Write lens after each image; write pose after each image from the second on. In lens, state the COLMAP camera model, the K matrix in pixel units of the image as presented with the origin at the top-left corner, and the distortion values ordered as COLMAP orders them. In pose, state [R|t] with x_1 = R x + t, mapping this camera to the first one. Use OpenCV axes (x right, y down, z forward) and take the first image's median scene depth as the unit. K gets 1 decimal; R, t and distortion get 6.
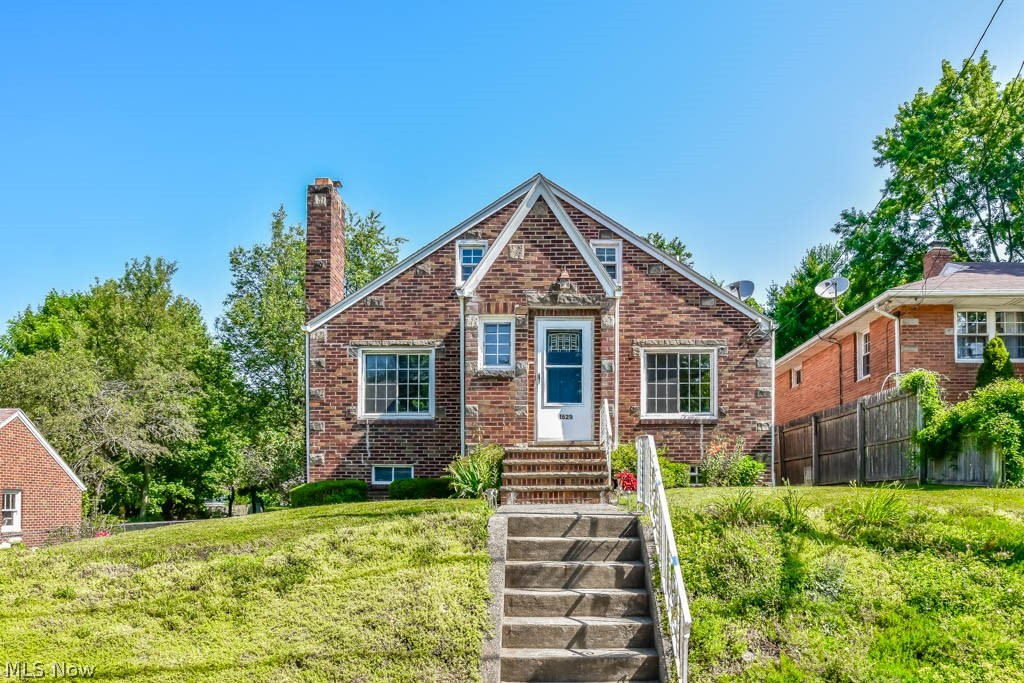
lens RADIAL K [[799.0, 0, 501.1], [0, 799.0, 372.2], [0, 0, 1]] dist [-0.096126, 0.008081]
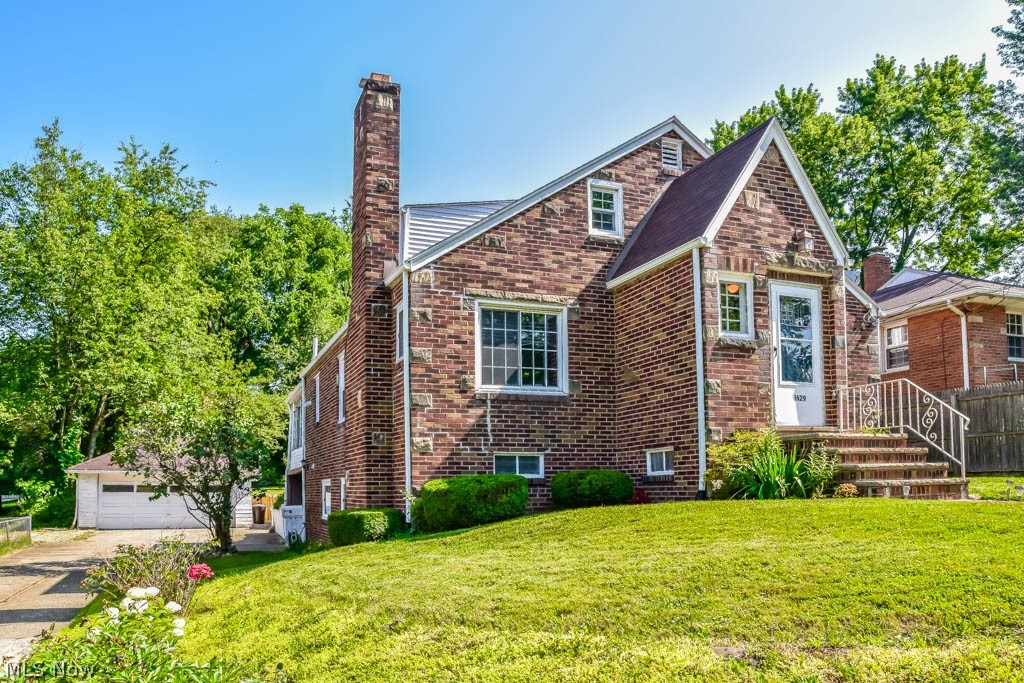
lens RADIAL K [[799.0, 0, 512.1], [0, 799.0, 339.7], [0, 0, 1]] dist [-0.096126, 0.008081]
pose [[0.911600, 0.064722, 0.405951, -0.461881], [-0.056409, 0.997881, -0.032424, 0.031881], [-0.407189, 0.006658, 0.913320, 0.292323]]
